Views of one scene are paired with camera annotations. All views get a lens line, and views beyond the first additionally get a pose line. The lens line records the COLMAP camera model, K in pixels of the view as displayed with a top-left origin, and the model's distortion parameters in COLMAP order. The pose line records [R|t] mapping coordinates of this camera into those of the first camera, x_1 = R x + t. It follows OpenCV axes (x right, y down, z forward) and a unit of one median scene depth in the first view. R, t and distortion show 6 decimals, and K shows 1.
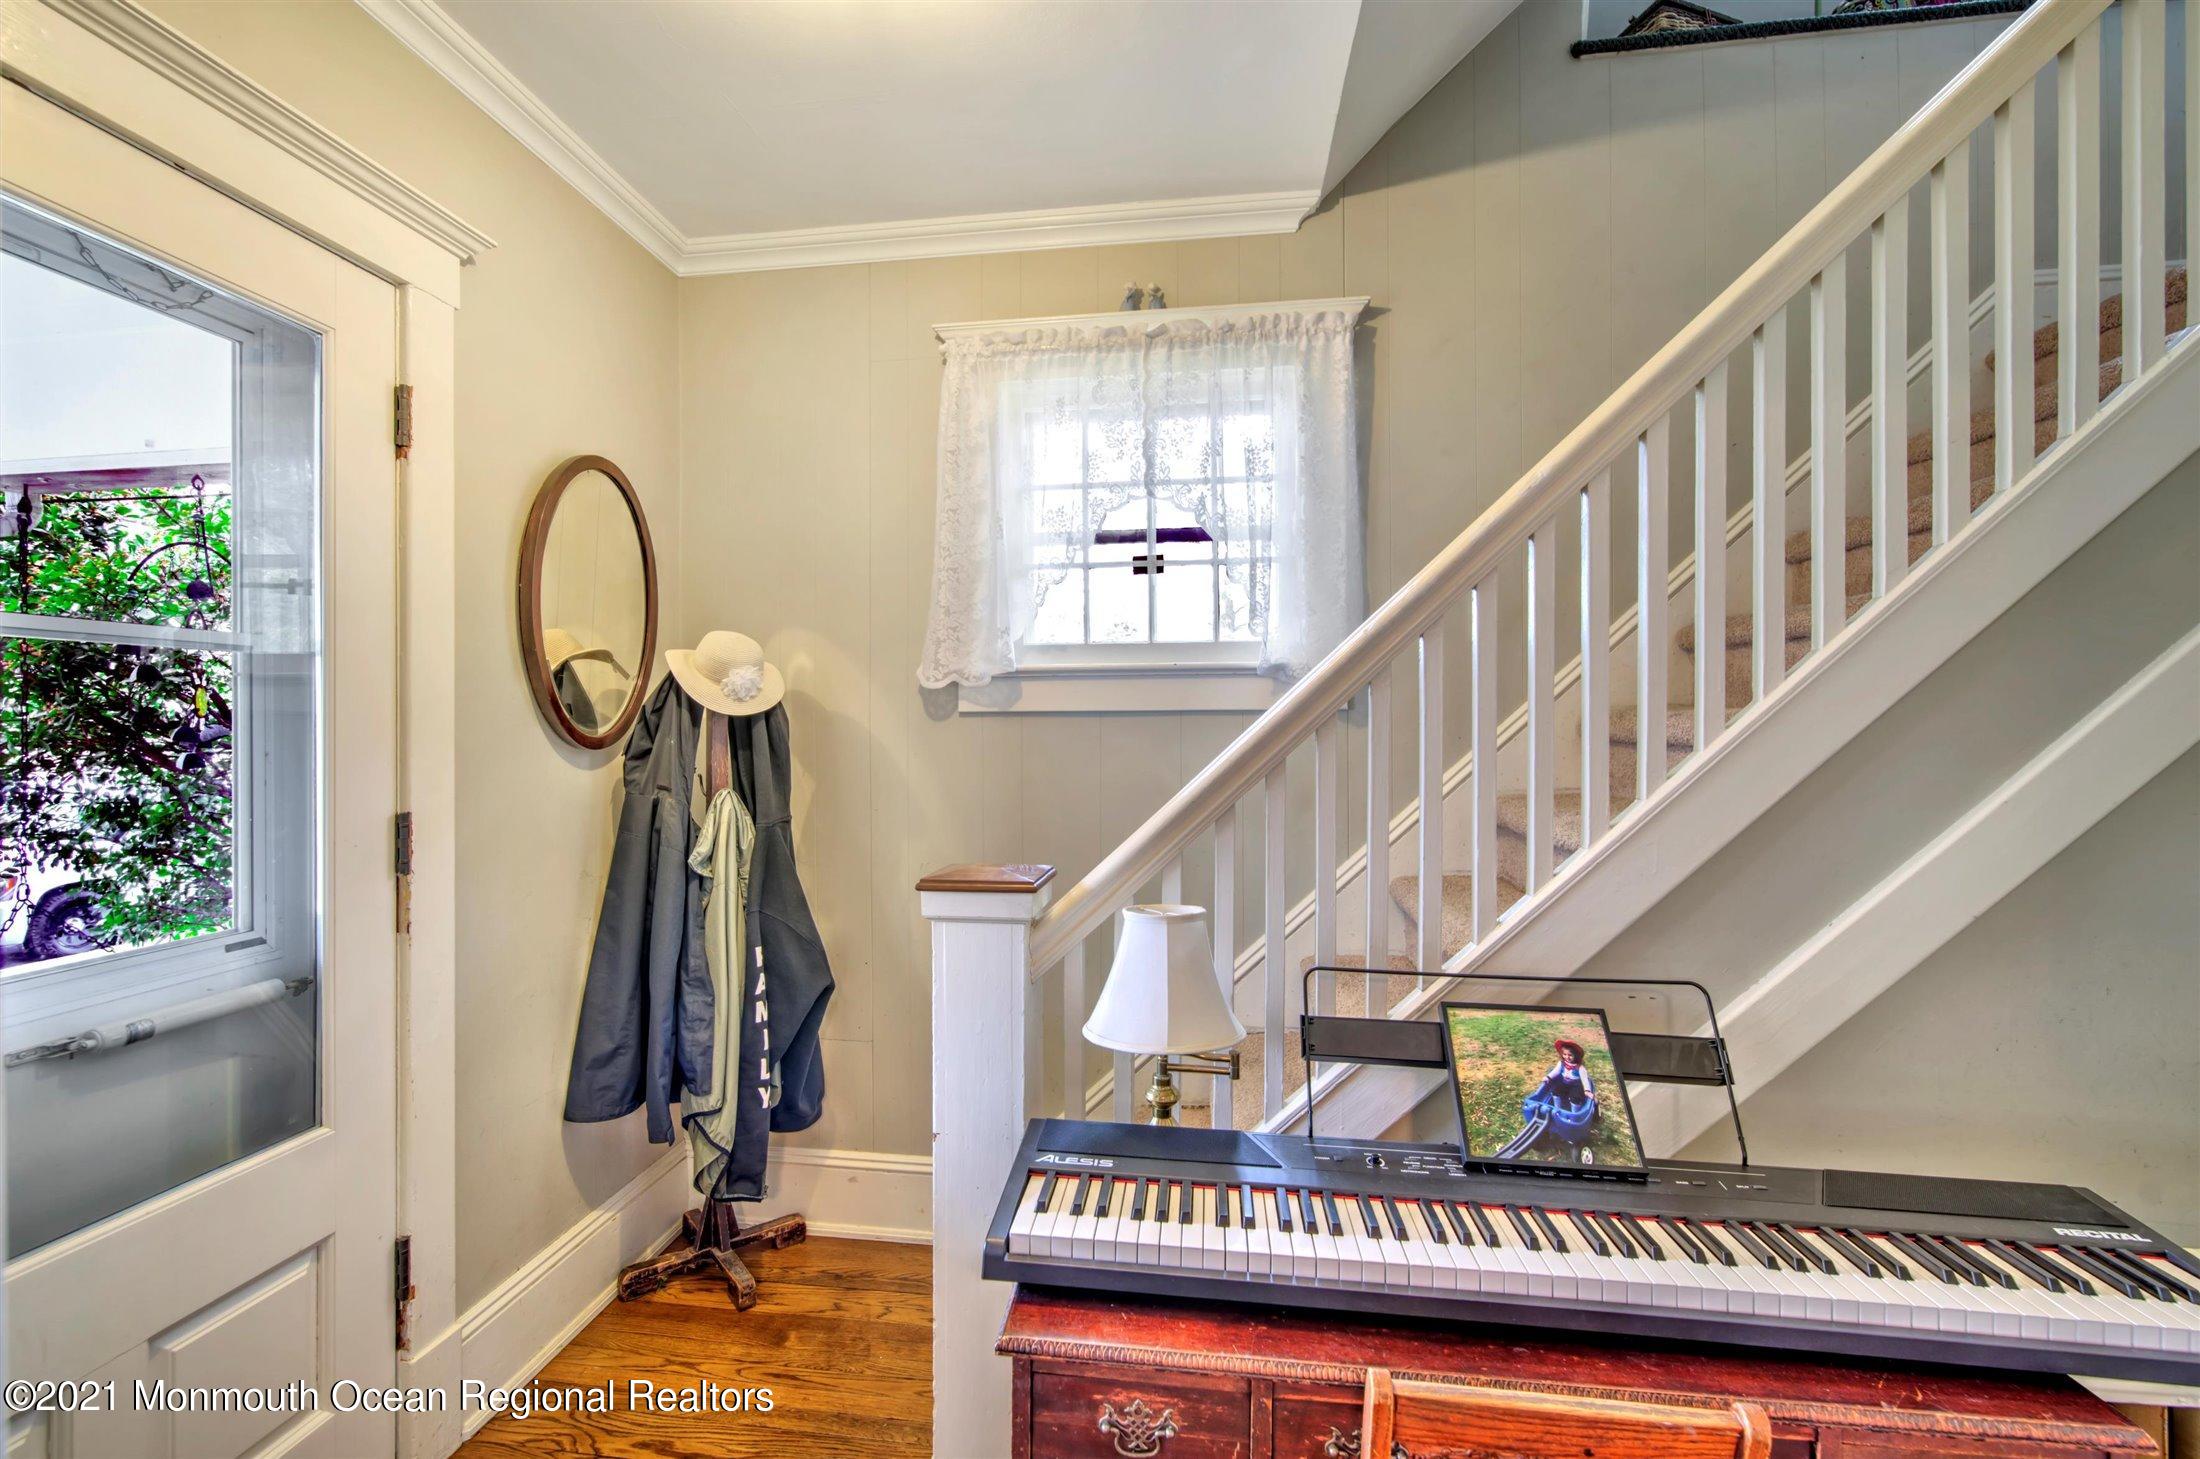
lens RADIAL K [[968.3, 0, 1098.2], [0, 968.3, 737.5], [0, 0, 1]] dist [0.001790, -0.000020]
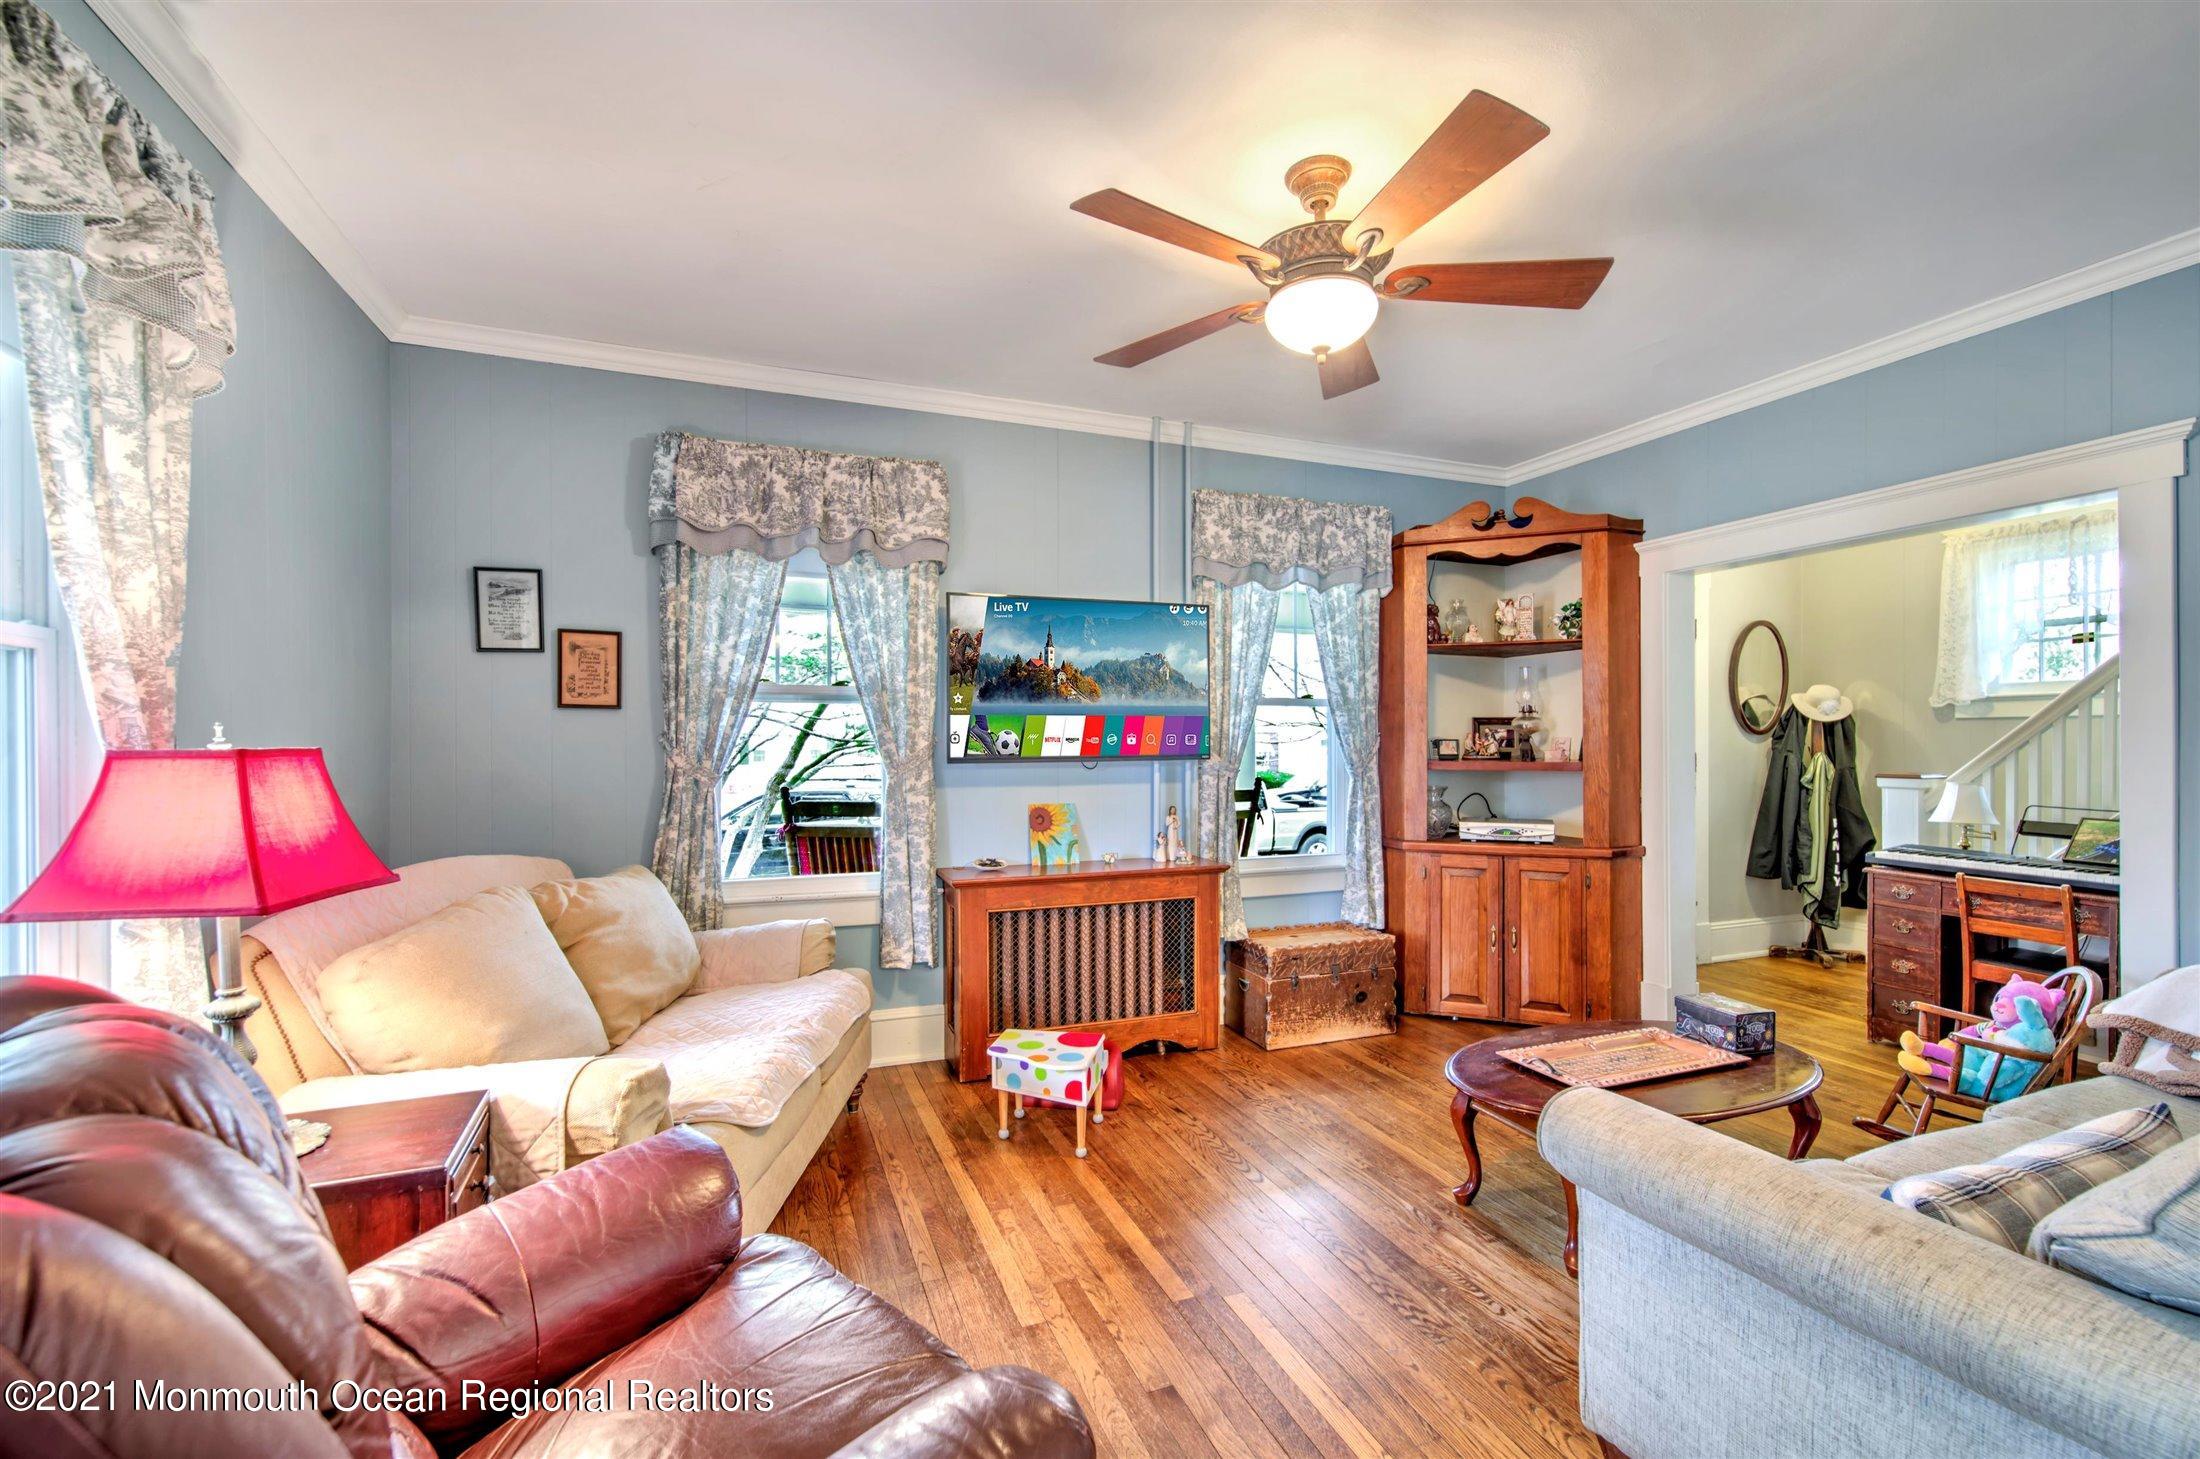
lens RADIAL K [[968.3, 0, 1077.5], [0, 968.3, 741.5], [0, 0, 1]] dist [0.001790, -0.000020]
pose [[0.468398, 0.003924, -0.883509, 0.874730], [-0.003207, 0.999991, 0.002741, 0.026193], [0.883512, 0.001549, 0.468407, -1.745358]]
